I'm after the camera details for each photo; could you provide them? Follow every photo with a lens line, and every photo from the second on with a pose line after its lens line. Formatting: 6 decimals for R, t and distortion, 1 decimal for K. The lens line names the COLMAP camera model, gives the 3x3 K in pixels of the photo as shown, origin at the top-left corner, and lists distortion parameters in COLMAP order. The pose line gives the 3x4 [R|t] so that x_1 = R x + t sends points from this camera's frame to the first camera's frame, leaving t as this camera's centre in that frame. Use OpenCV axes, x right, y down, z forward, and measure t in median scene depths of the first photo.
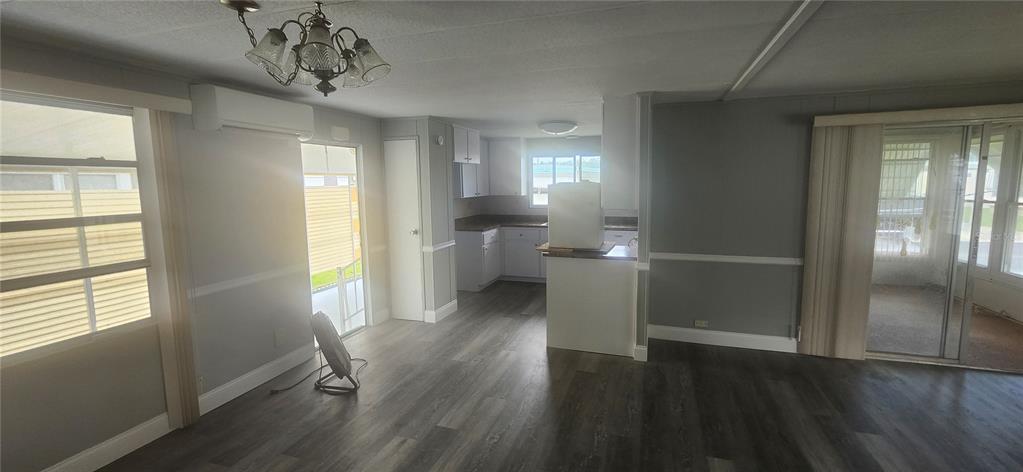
lens RADIAL K [[405.7, 0, 533.0], [0, 405.7, 228.1], [0, 0, 1]] dist [0.000351, 0.000044]
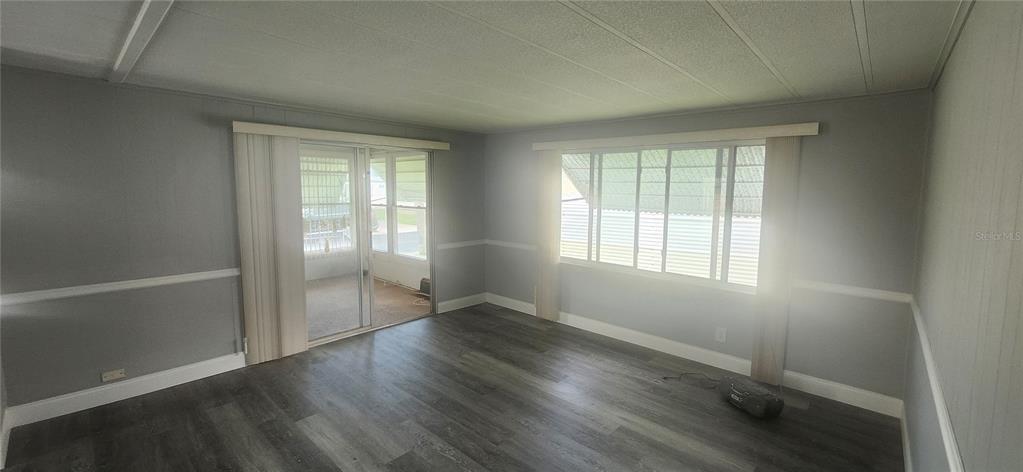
lens RADIAL K [[404.1, 0, 524.6], [0, 404.1, 230.7], [0, 0, 1]] dist [-0.000437, -0.000161]
pose [[0.414393, -0.076323, 0.906892, 0.087001], [0.084992, 0.995368, 0.044933, 0.001258], [-0.906121, 0.058458, 0.418960, -0.019683]]
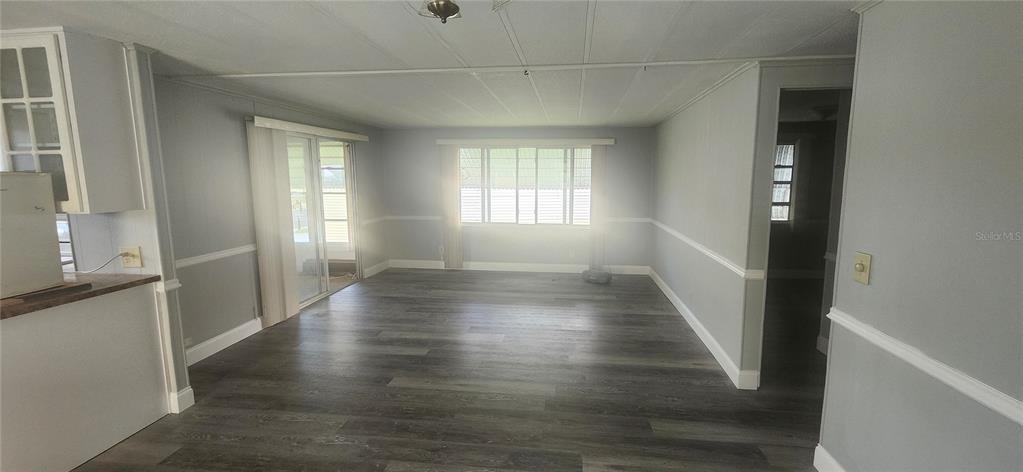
lens RADIAL K [[404.1, 0, 524.6], [0, 404.1, 230.7], [0, 0, 1]] dist [-0.000437, -0.000161]
pose [[-0.172281, -0.119797, 0.977736, -0.557874], [0.112636, 0.983671, 0.140371, -0.033561], [-0.978587, 0.134311, -0.155974, 0.474364]]
